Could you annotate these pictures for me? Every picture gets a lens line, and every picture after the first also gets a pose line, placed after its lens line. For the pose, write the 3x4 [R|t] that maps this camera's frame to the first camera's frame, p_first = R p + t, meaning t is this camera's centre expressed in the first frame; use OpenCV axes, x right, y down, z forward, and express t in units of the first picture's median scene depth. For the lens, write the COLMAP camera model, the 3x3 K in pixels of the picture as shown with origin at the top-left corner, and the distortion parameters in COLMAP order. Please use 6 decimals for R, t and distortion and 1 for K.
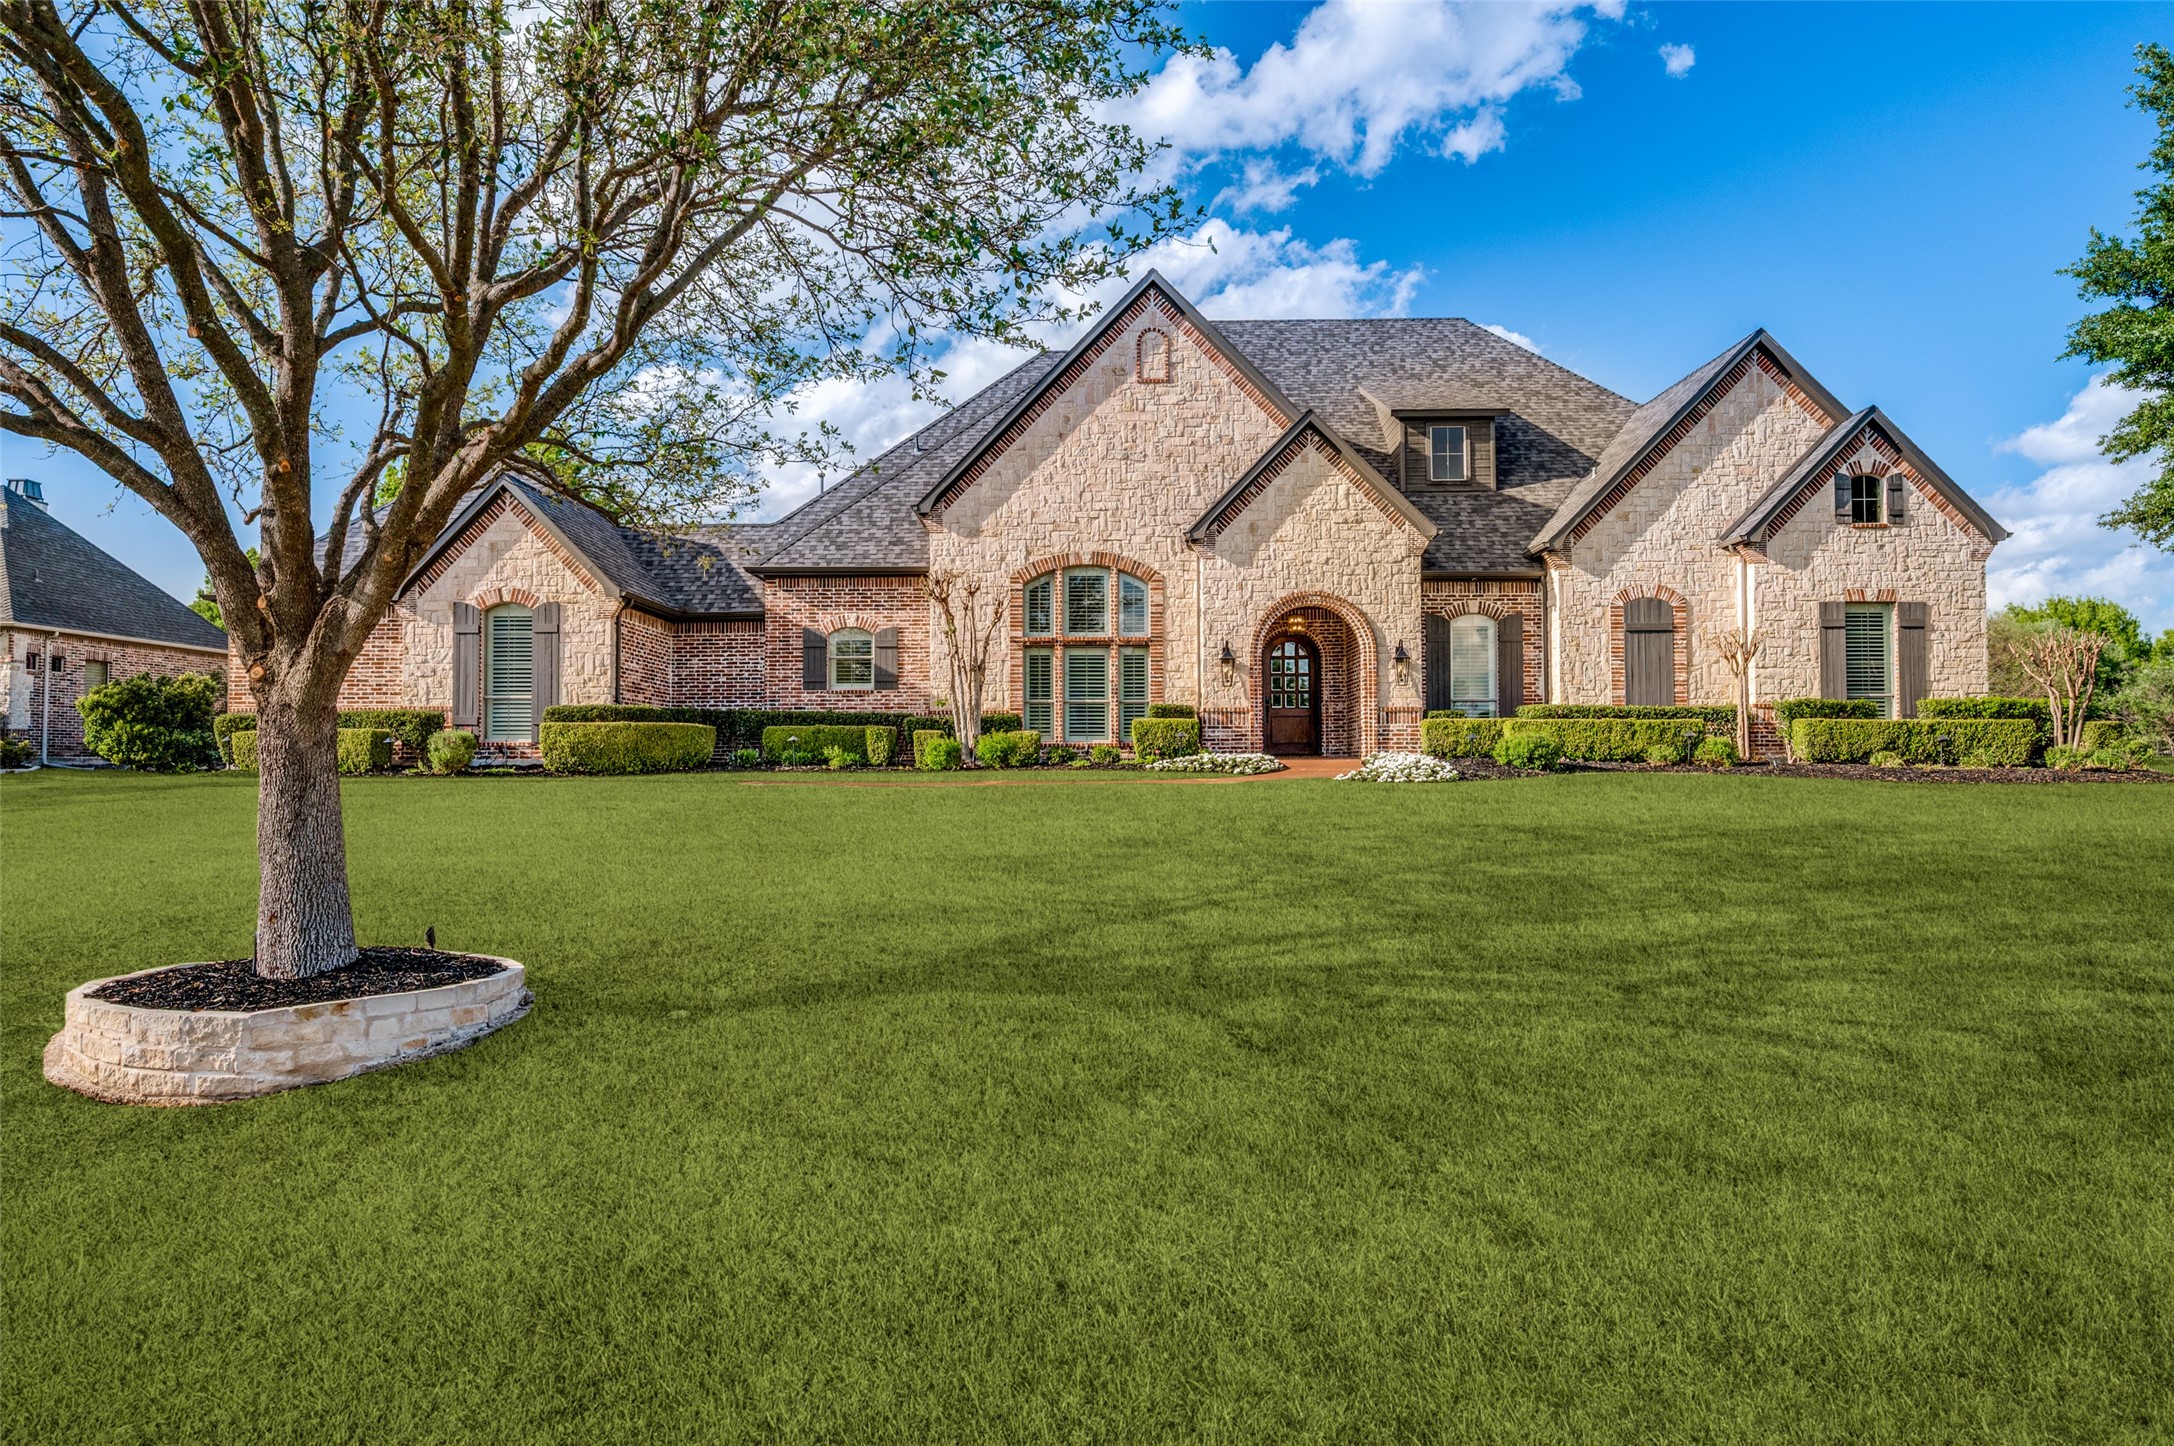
lens RADIAL K [[874.2, 0, 1091.3], [0, 874.2, 708.3], [0, 0, 1]] dist [-0.001044, -0.000092]
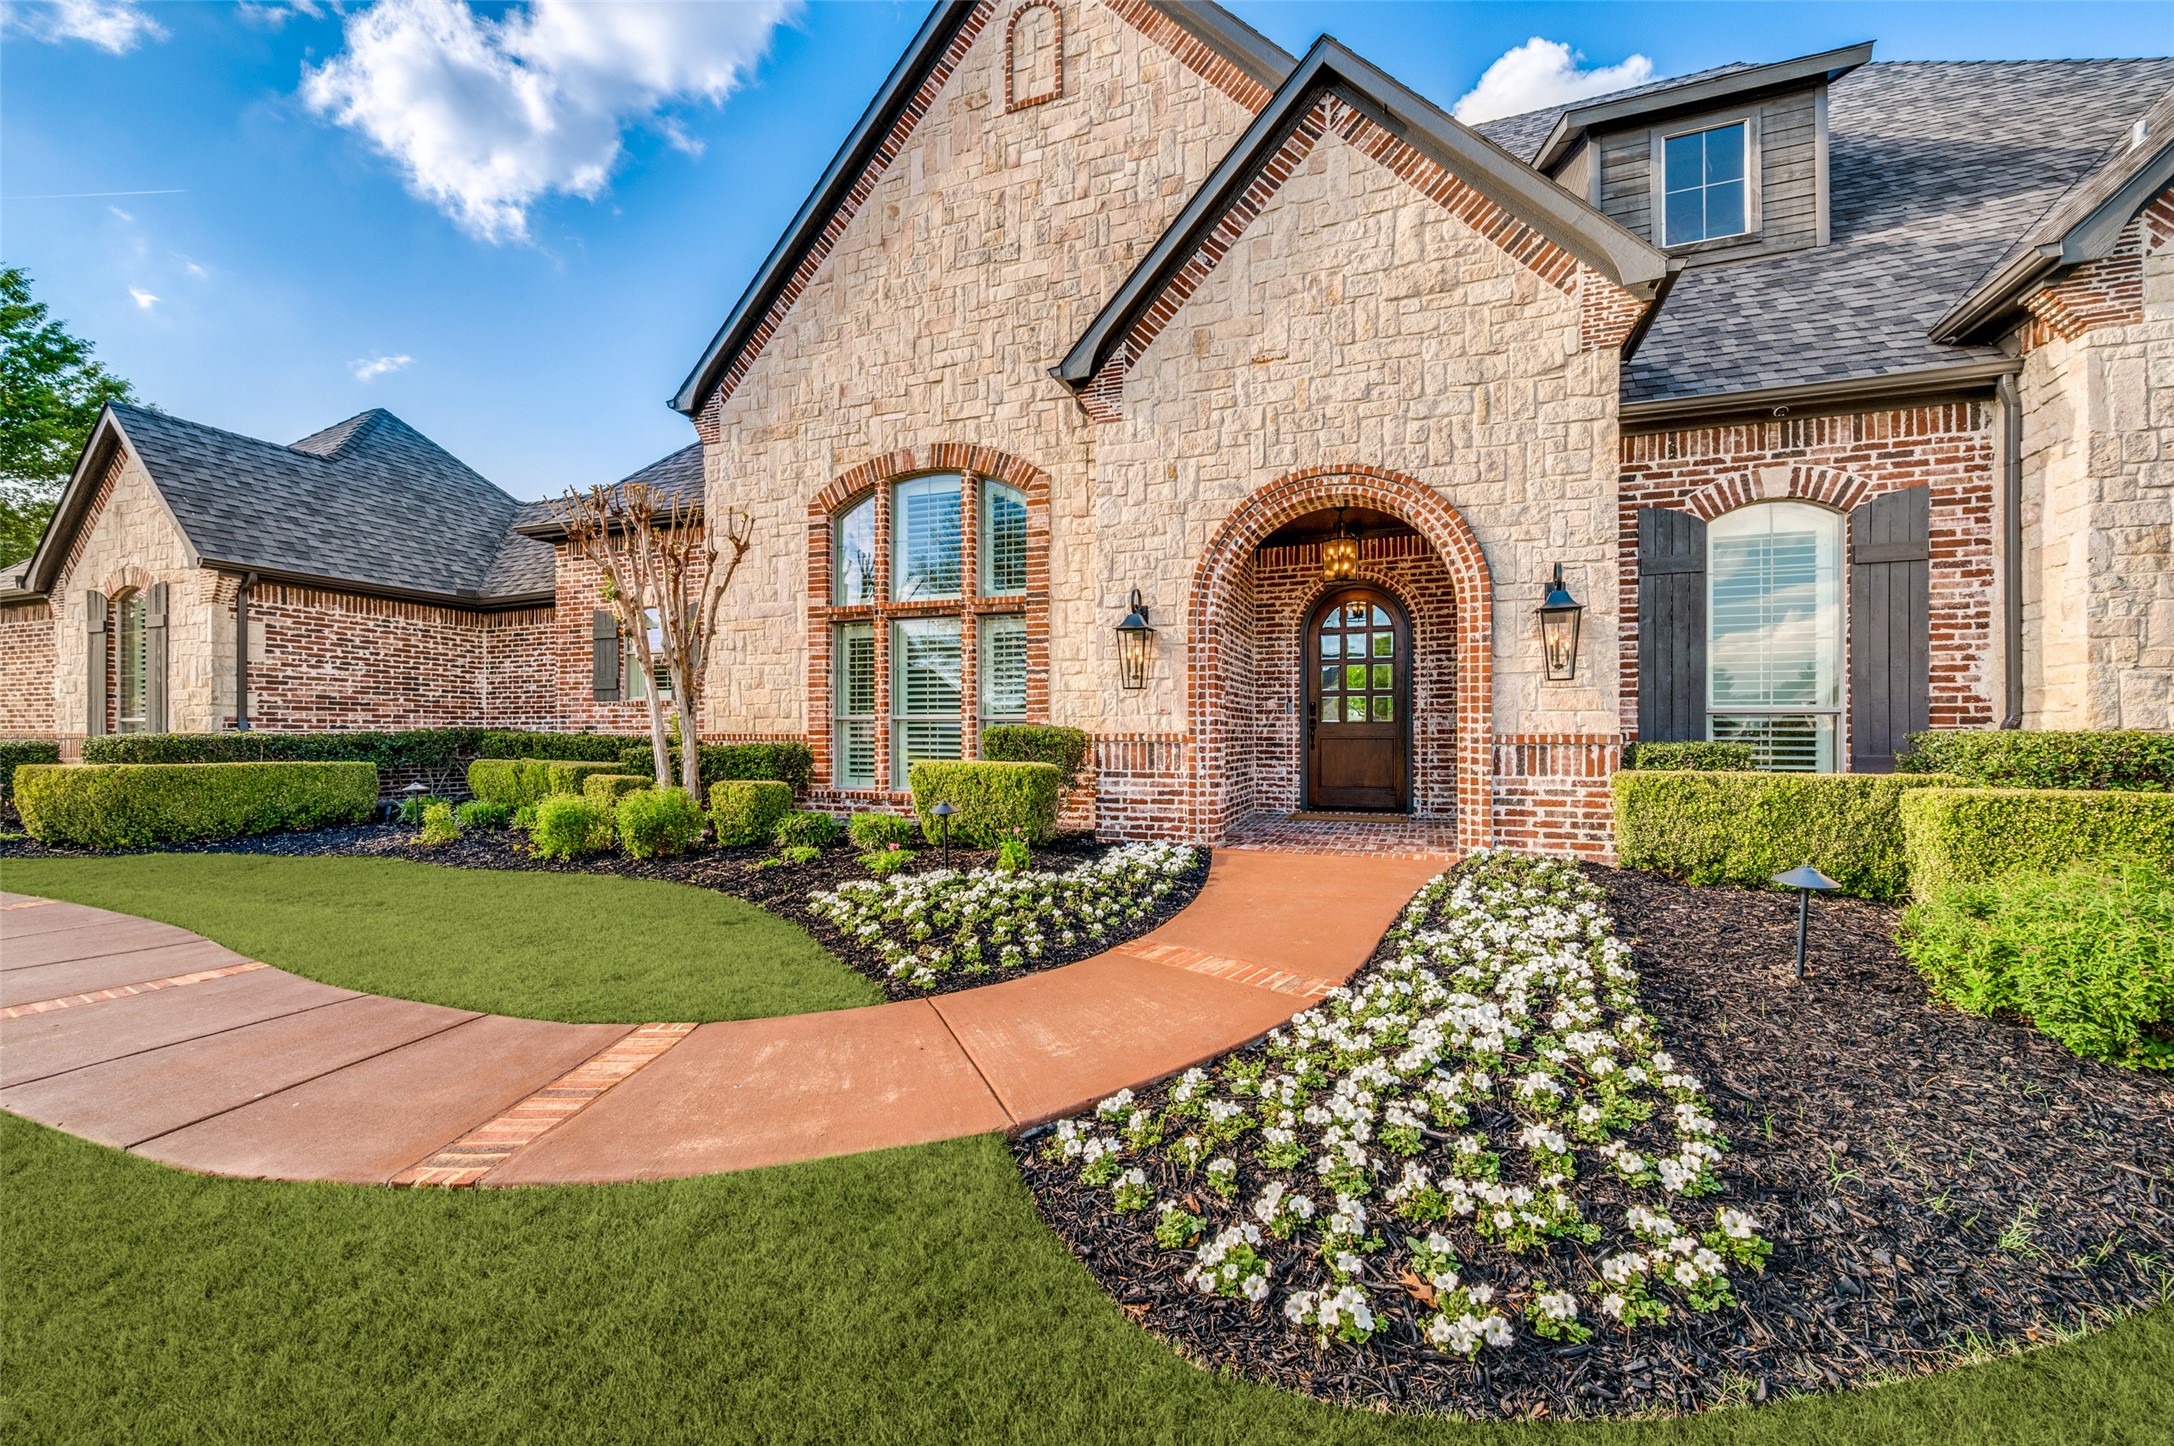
lens RADIAL K [[769.2, 0, 1087.0], [0, 769.2, 723.0], [0, 0, 1]] dist [-0.000823, -0.000154]
pose [[0.958966, -0.002770, -0.283506, 0.231697], [0.010511, 0.999612, 0.025788, -0.016579], [0.283325, -0.027710, 0.958624, 0.564736]]
